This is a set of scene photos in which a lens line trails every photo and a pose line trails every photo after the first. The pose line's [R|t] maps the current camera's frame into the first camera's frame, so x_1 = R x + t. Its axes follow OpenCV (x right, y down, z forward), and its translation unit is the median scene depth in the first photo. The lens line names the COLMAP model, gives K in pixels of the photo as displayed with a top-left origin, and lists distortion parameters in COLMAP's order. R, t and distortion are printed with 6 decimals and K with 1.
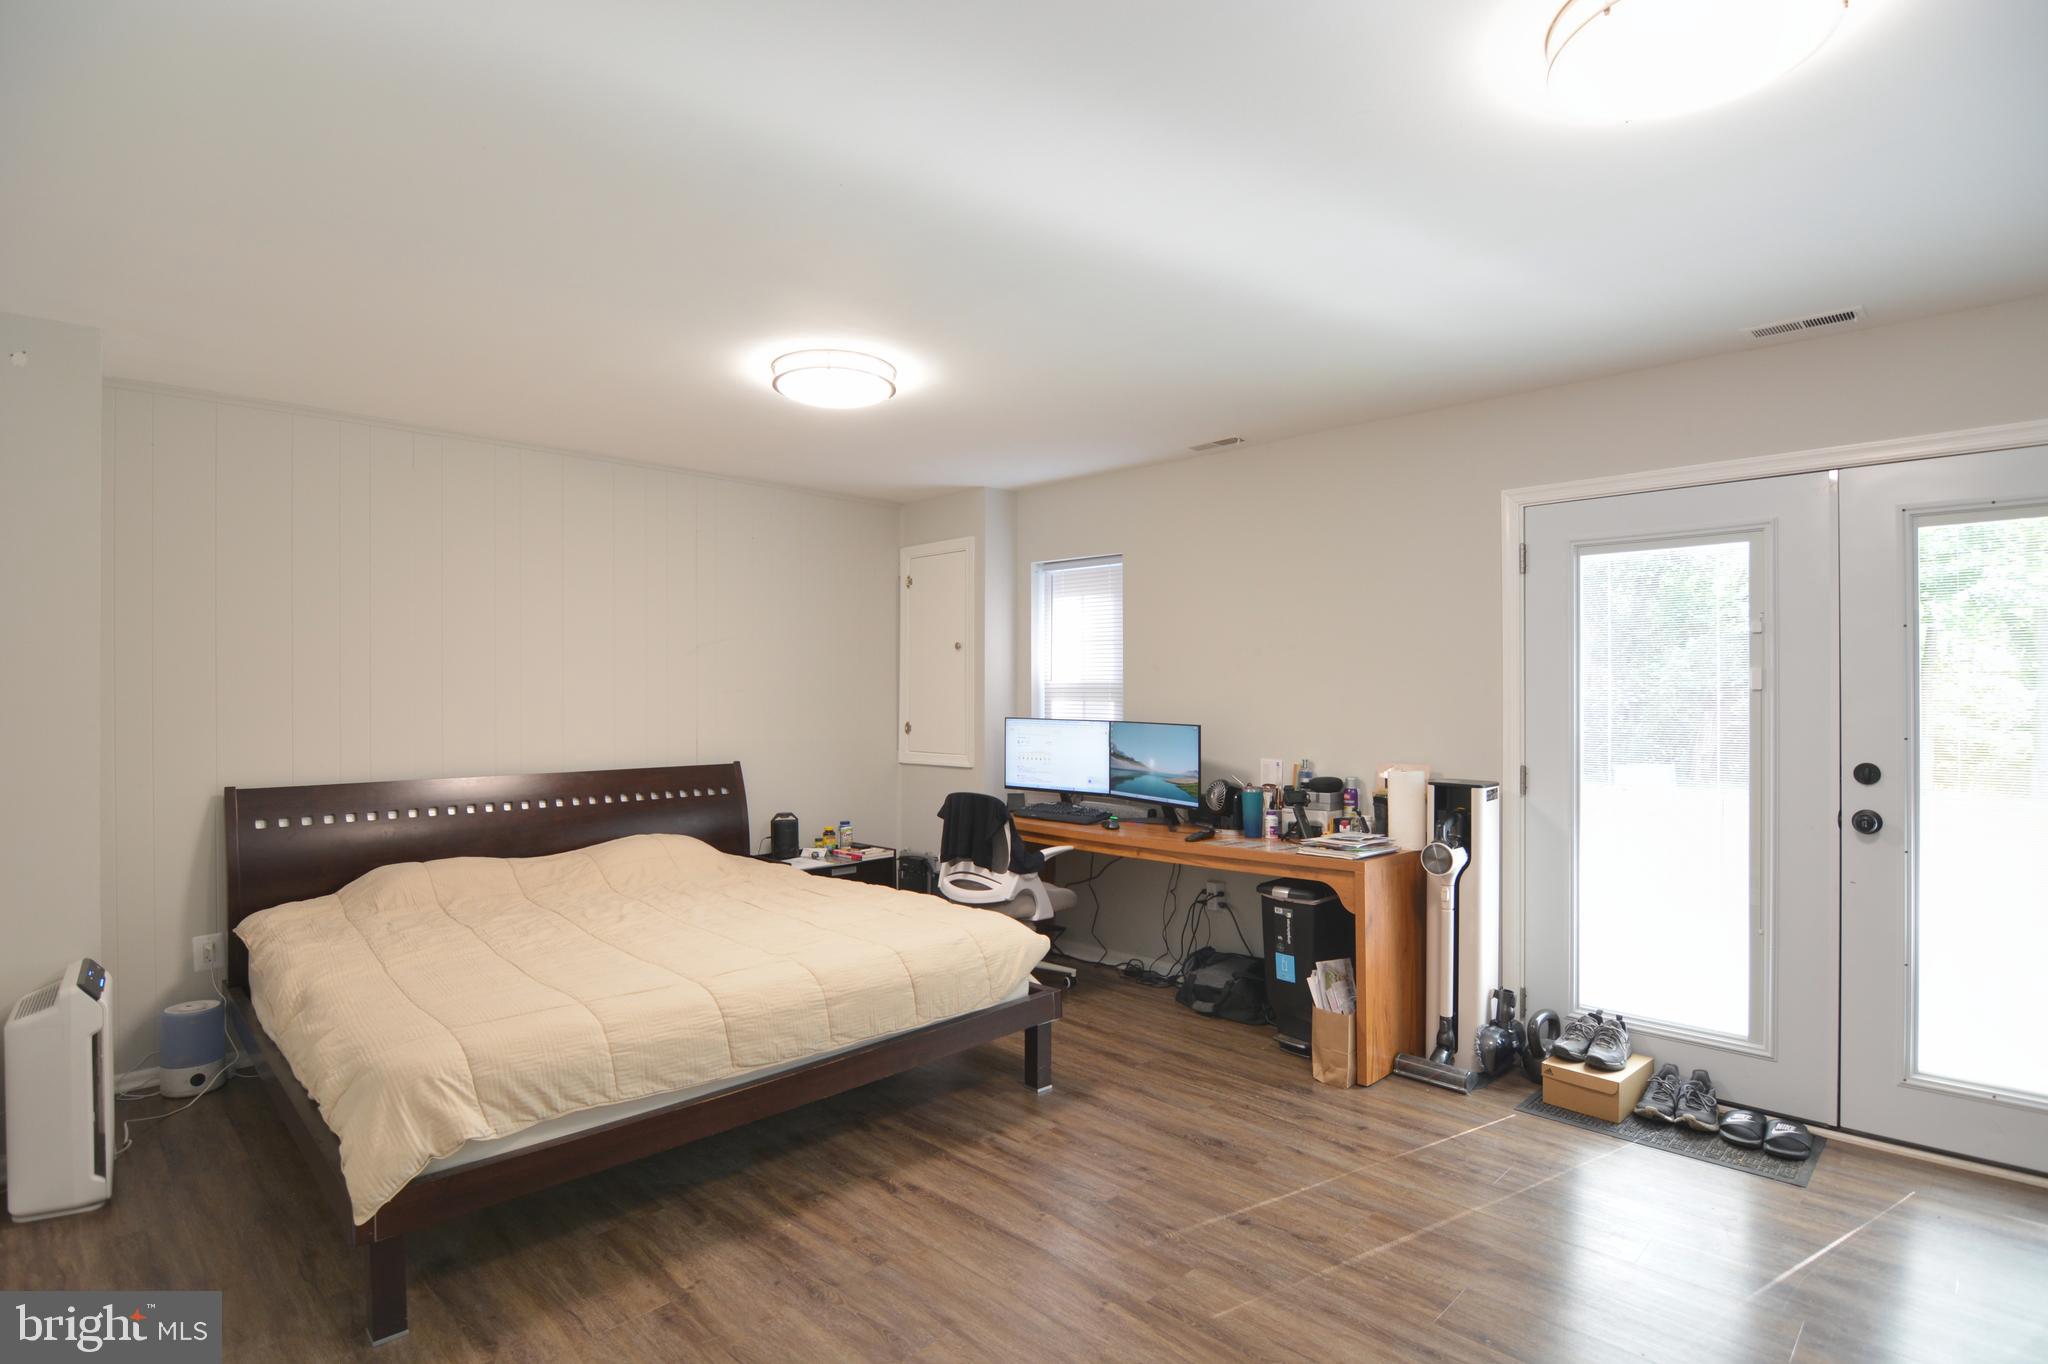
lens RADIAL K [[1016.3, 0, 1020.0], [0, 1016.3, 686.0], [0, 0, 1]] dist [-0.006154, -0.001916]
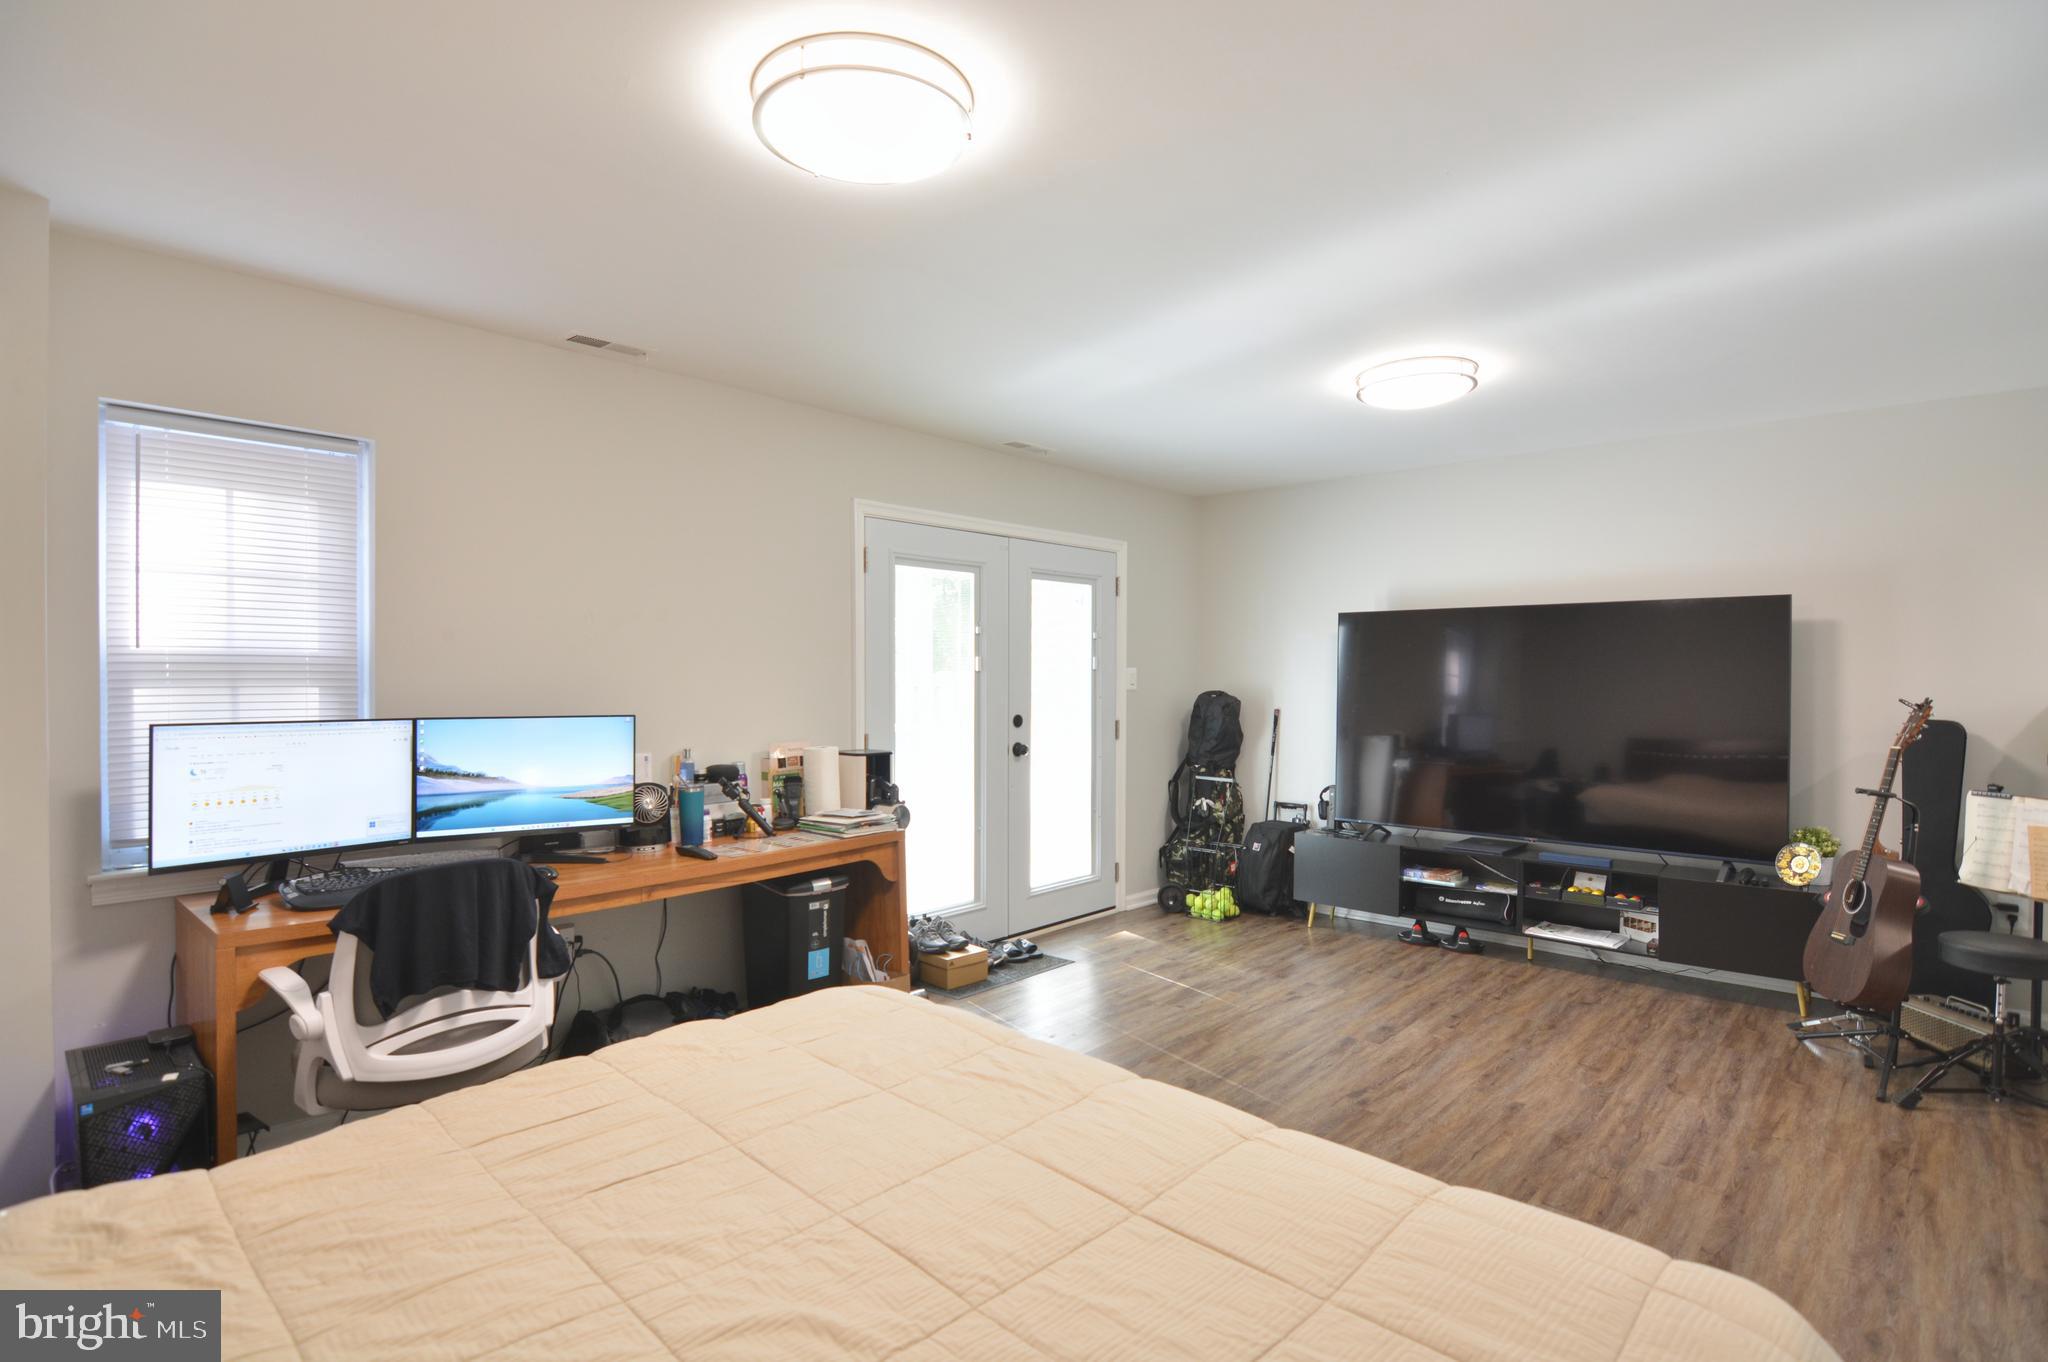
lens RADIAL K [[1012.3, 0, 1024.0], [0, 1012.3, 681.0], [0, 0, 1]] dist [-0.001707, -0.000442]
pose [[-0.034726, -0.011254, 0.999334, -0.793137], [-0.010356, 0.999887, 0.010900, 0.001540], [-0.999343, -0.009971, -0.034838, 0.975979]]
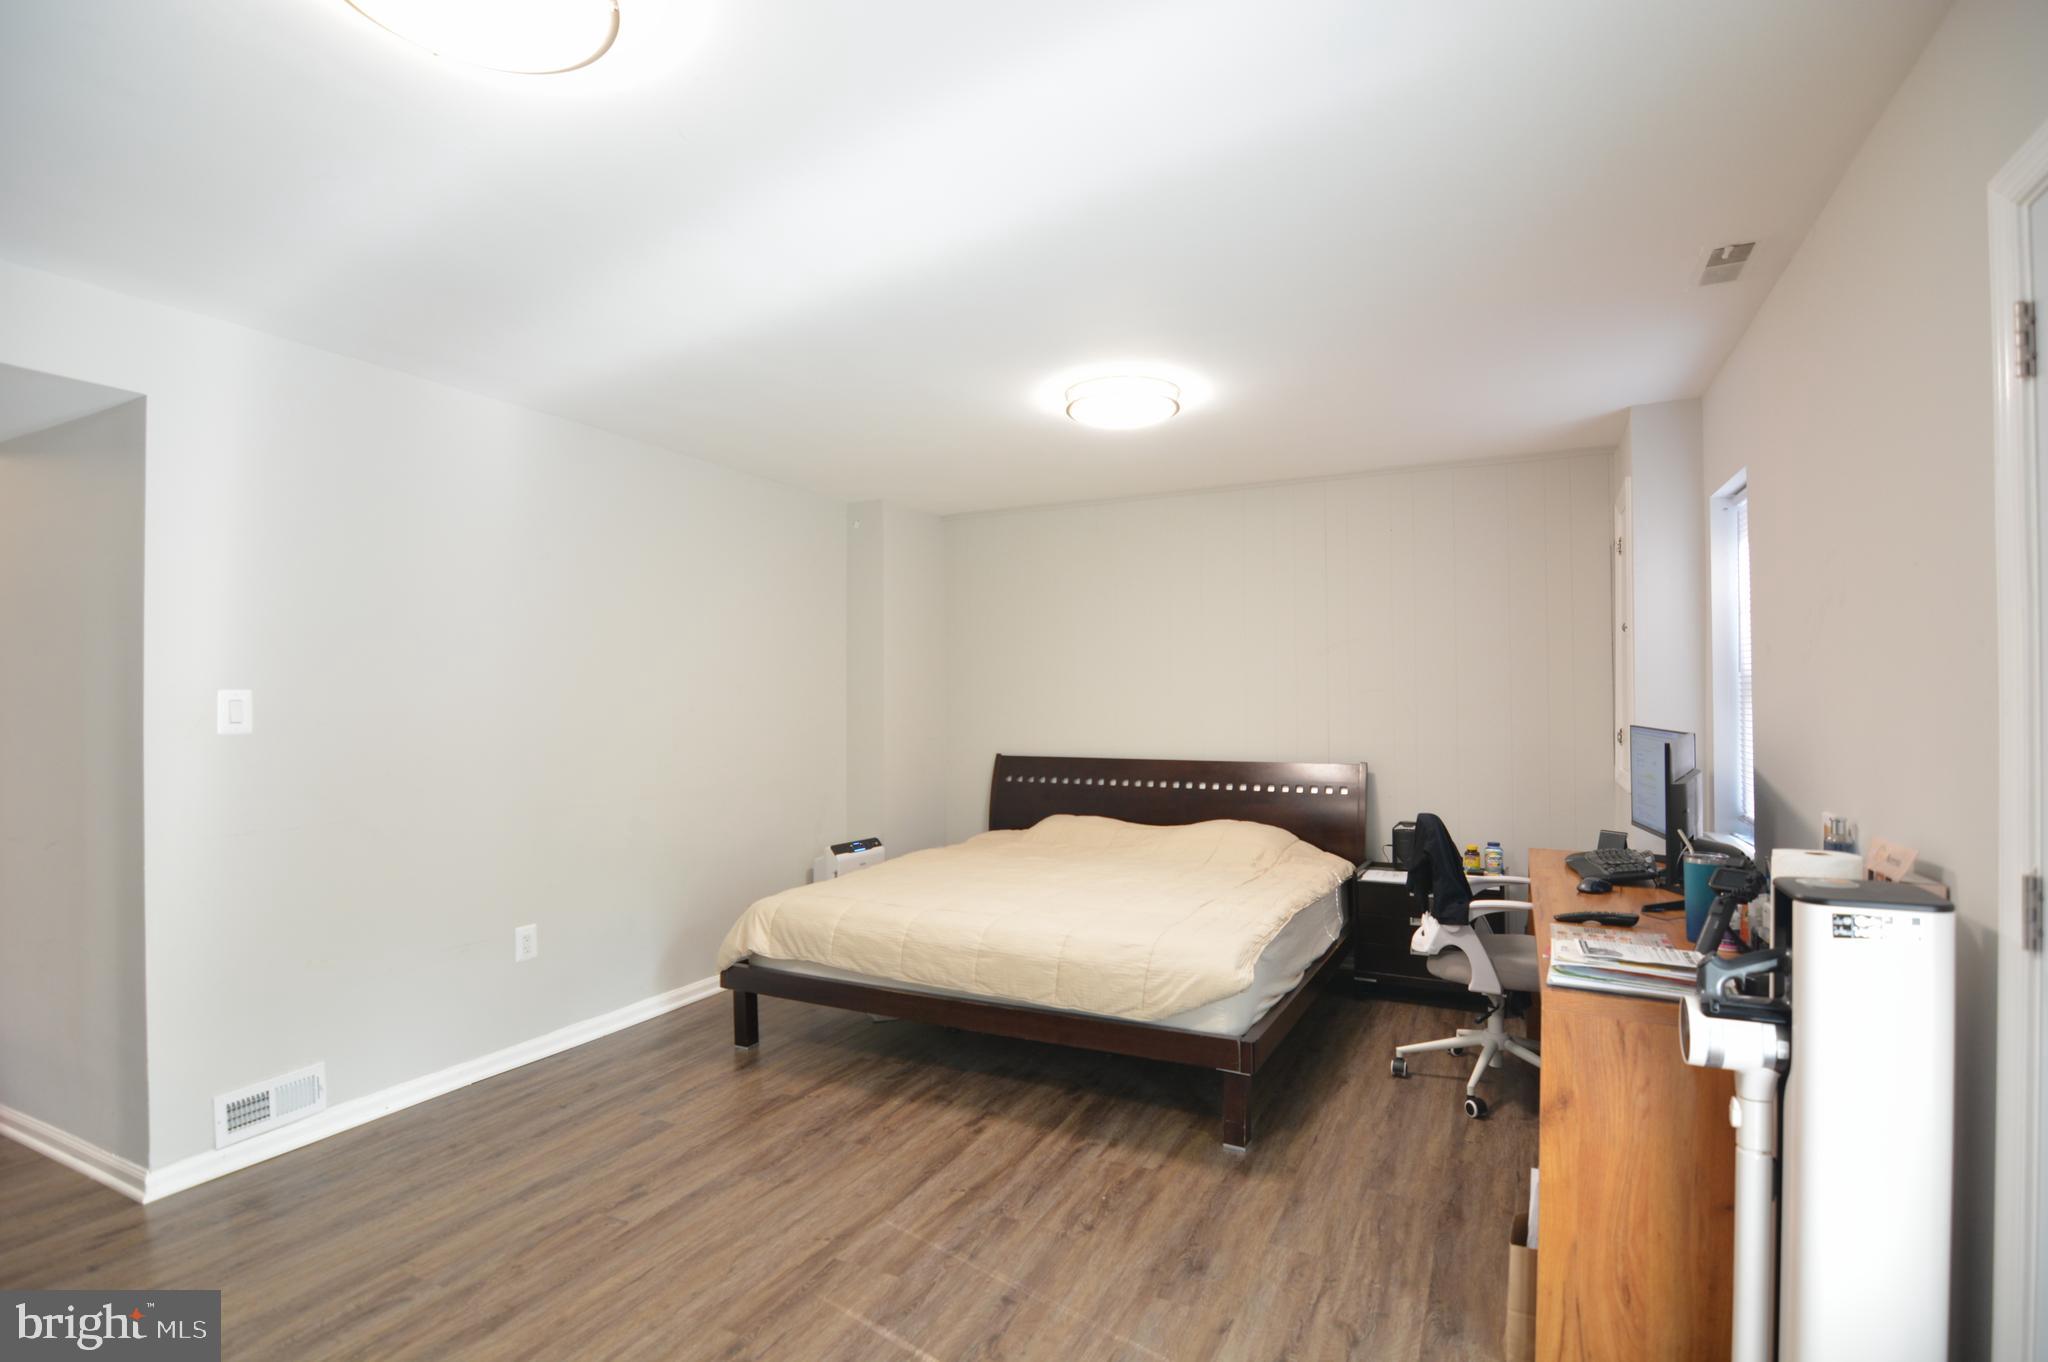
lens RADIAL K [[1012.3, 0, 1024.0], [0, 1012.3, 681.0], [0, 0, 1]] dist [-0.001707, -0.000442]
pose [[0.316059, -0.015162, -0.948619, 0.836699], [0.012979, 0.999848, -0.011656, 0.004346], [0.948651, -0.008628, 0.316207, 0.585403]]
